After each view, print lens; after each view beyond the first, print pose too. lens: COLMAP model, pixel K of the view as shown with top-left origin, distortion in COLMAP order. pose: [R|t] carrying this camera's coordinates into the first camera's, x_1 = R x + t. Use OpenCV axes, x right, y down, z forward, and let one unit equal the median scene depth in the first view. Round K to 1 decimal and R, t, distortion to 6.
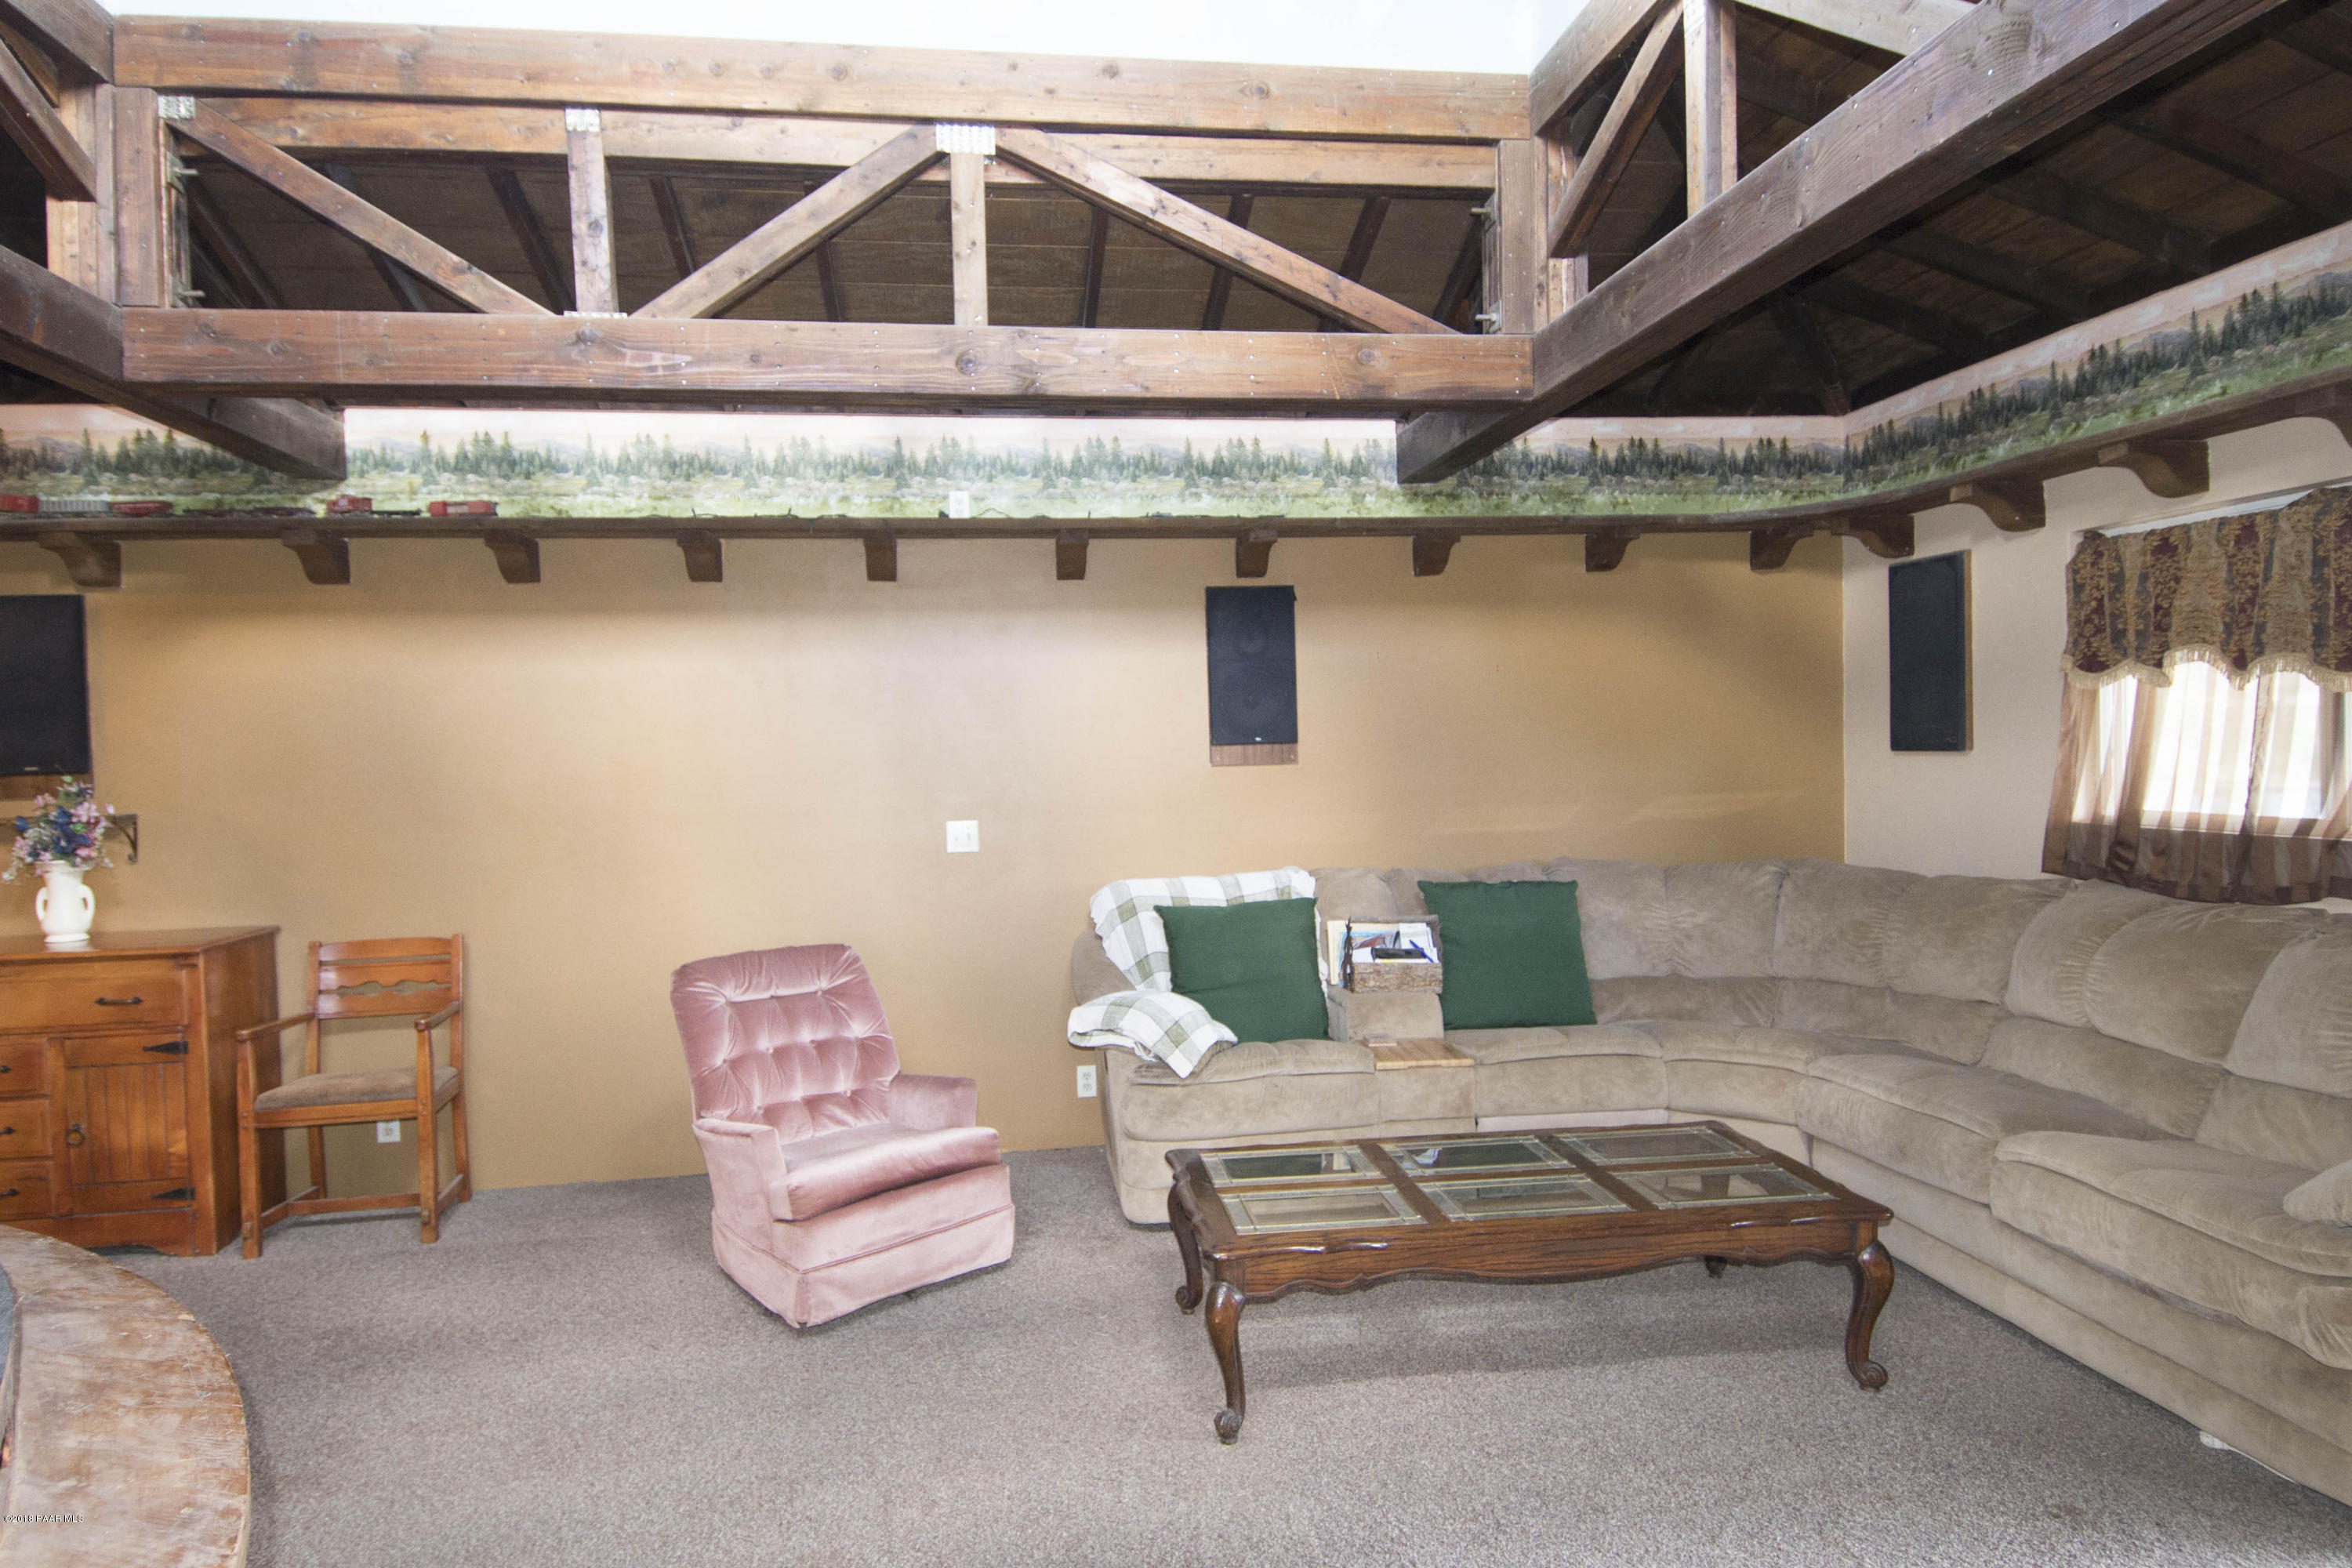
lens RADIAL K [[1398.1, 0, 1176.0], [0, 1398.1, 784.0], [0, 0, 1]] dist [-0.003983, -0.002713]
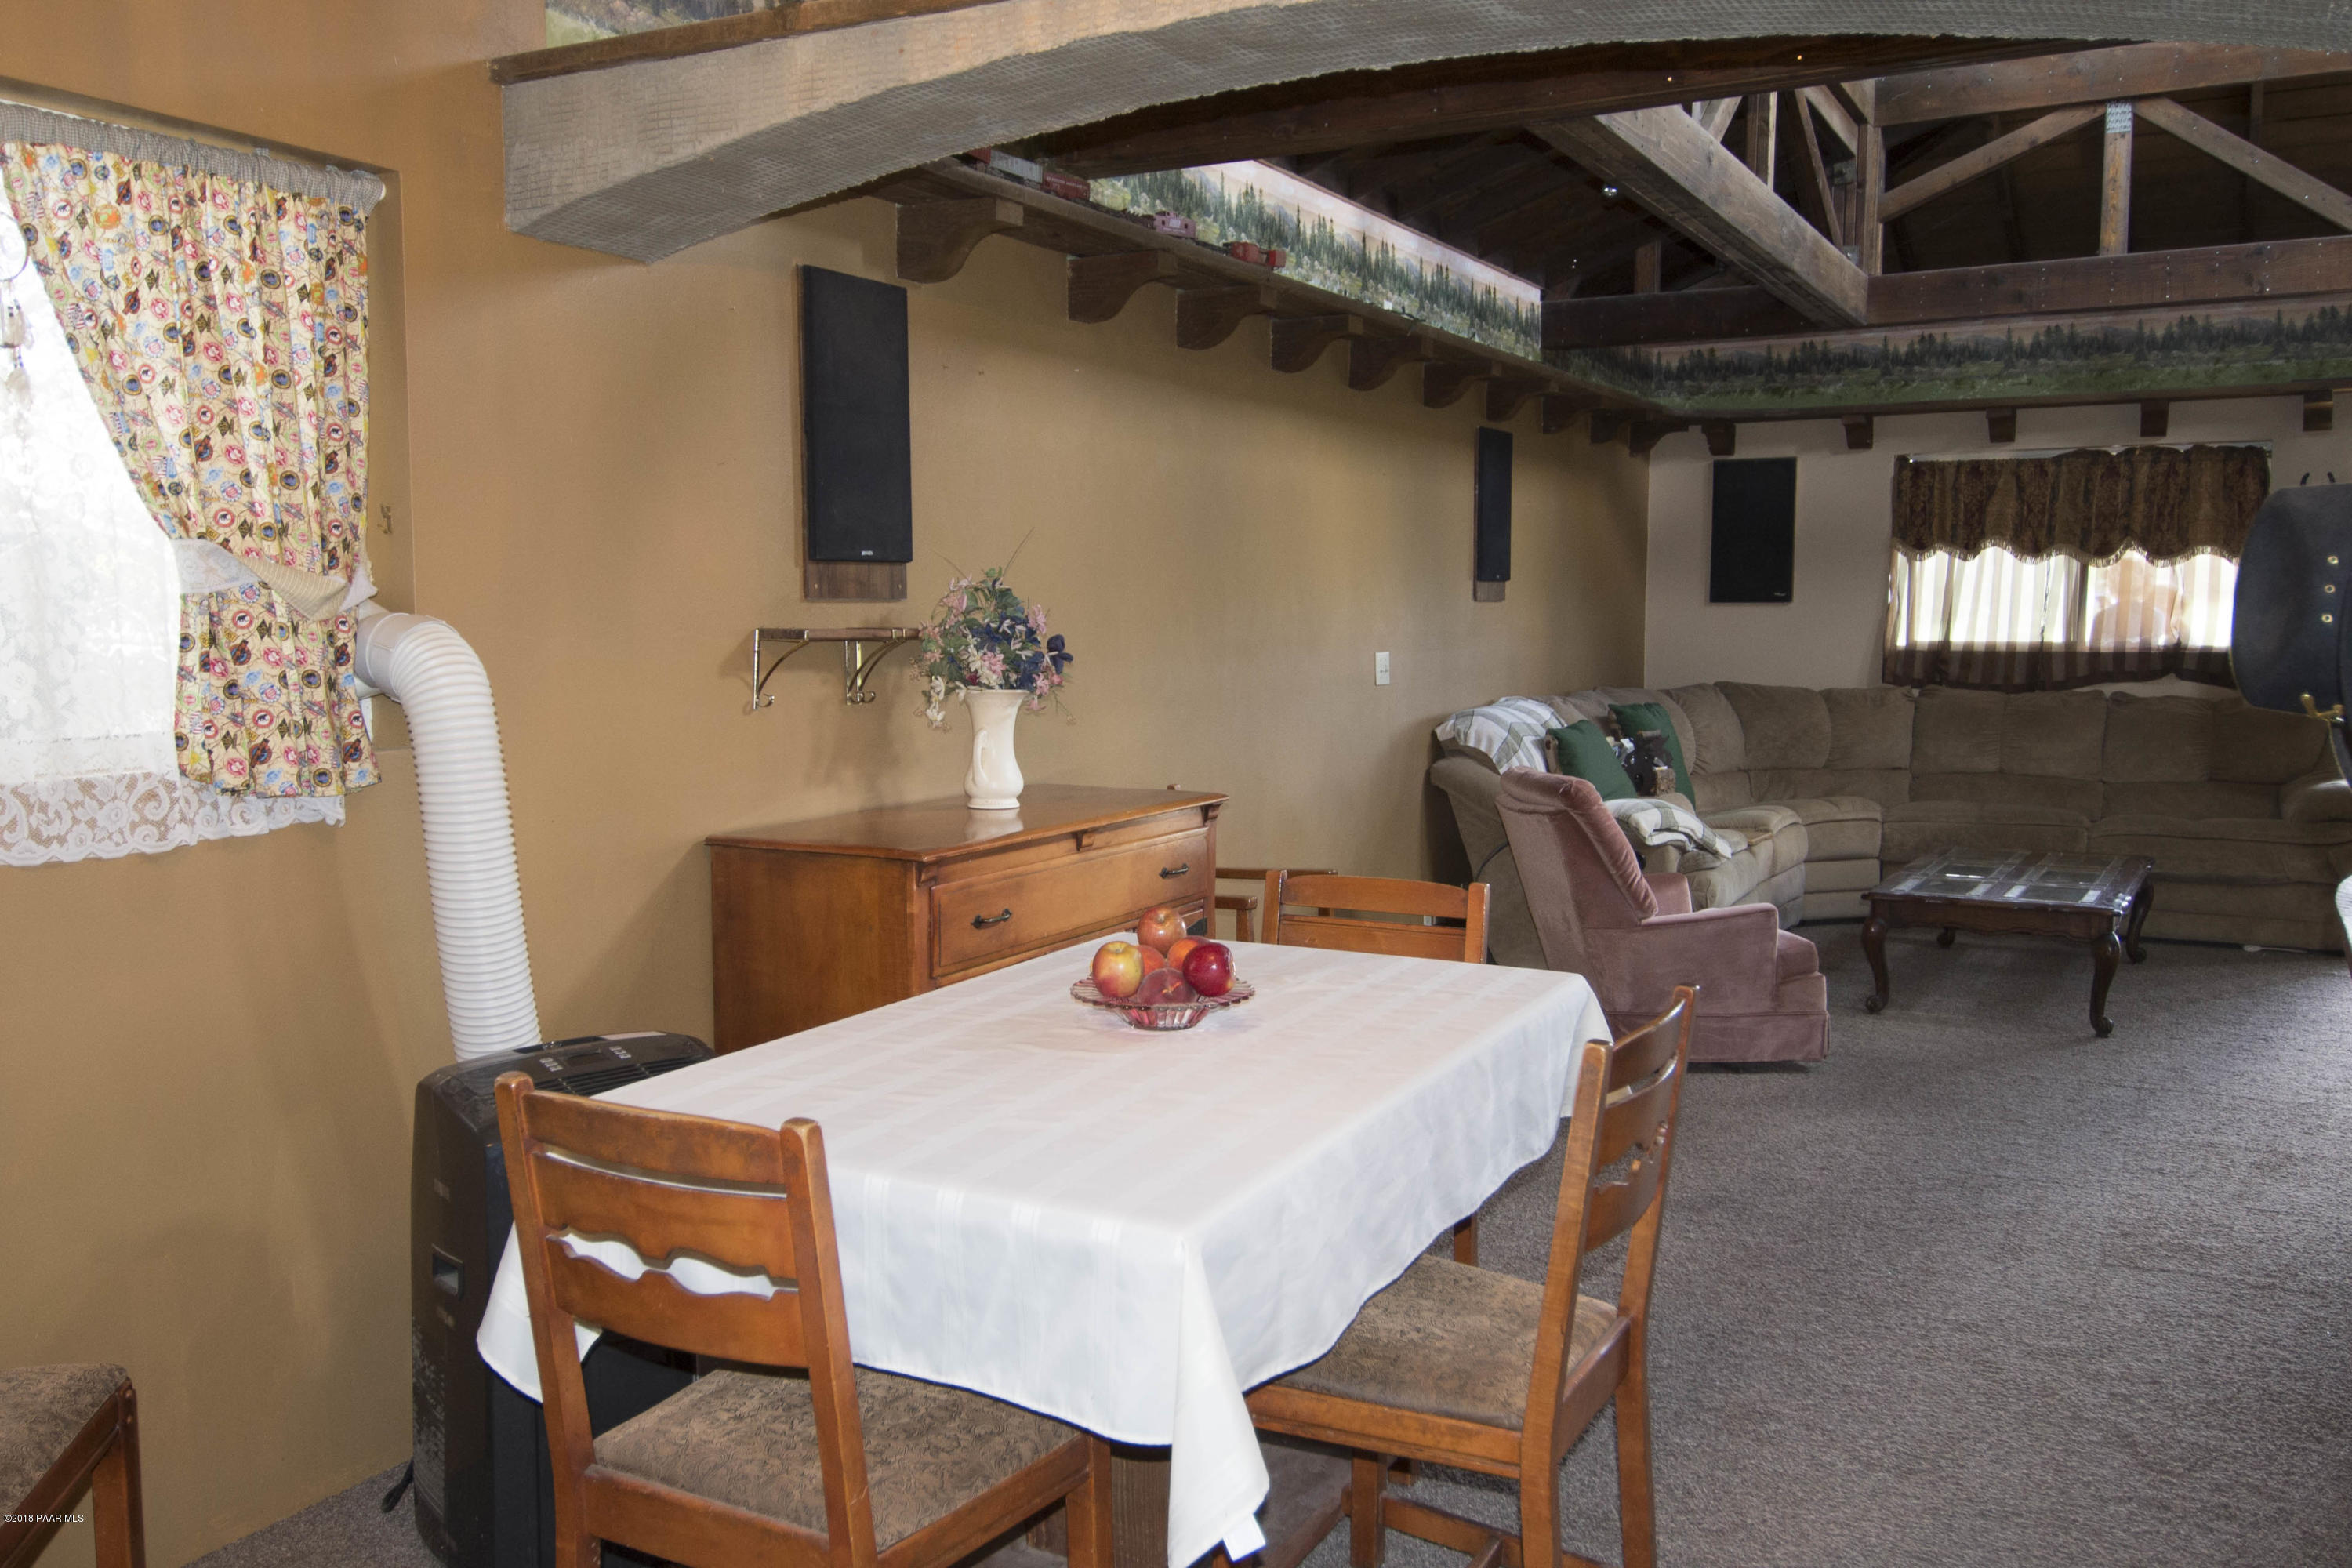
lens RADIAL K [[1868.8, 0, 1176.0], [0, 1868.8, 784.0], [0, 0, 1]] dist [0.064939, -0.078310]
pose [[0.613986, -0.051428, 0.787640, -1.452914], [0.008847, 0.998261, 0.058284, 0.047422], [-0.789268, -0.028818, 0.613373, 0.361230]]
